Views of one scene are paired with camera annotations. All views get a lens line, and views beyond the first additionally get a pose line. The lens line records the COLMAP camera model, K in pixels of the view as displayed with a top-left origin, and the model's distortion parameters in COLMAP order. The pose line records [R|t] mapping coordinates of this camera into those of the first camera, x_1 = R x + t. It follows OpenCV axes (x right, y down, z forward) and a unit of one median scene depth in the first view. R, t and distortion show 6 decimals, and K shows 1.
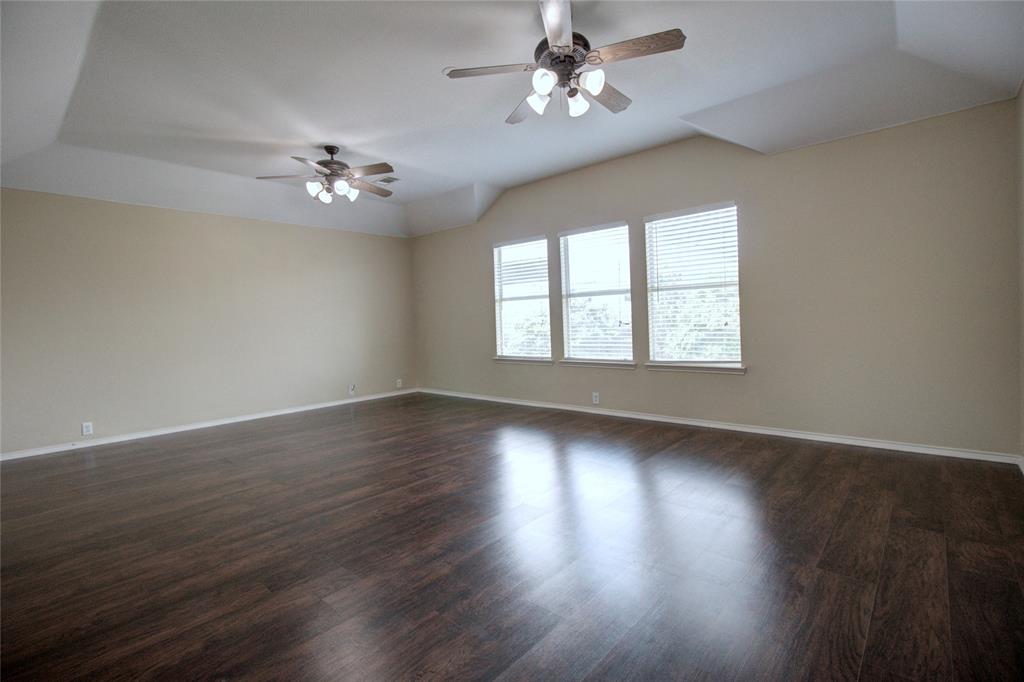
lens RADIAL K [[470.5, 0, 513.4], [0, 470.5, 328.1], [0, 0, 1]] dist [-0.000612, -0.000027]
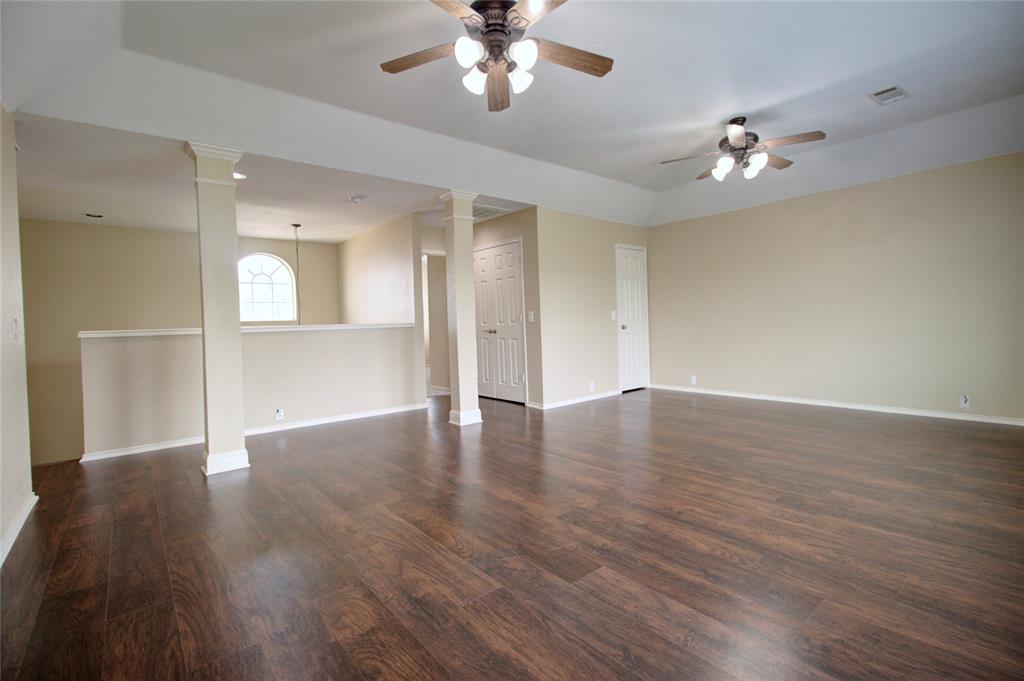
lens RADIAL K [[470.5, 0, 513.4], [0, 470.5, 327.6], [0, 0, 1]] dist [-0.000612, -0.000027]
pose [[-0.152733, 0.043999, -0.987288, 1.492523], [0.026472, 0.998832, 0.040418, -0.061231], [0.987913, -0.019963, -0.153719, 1.729470]]
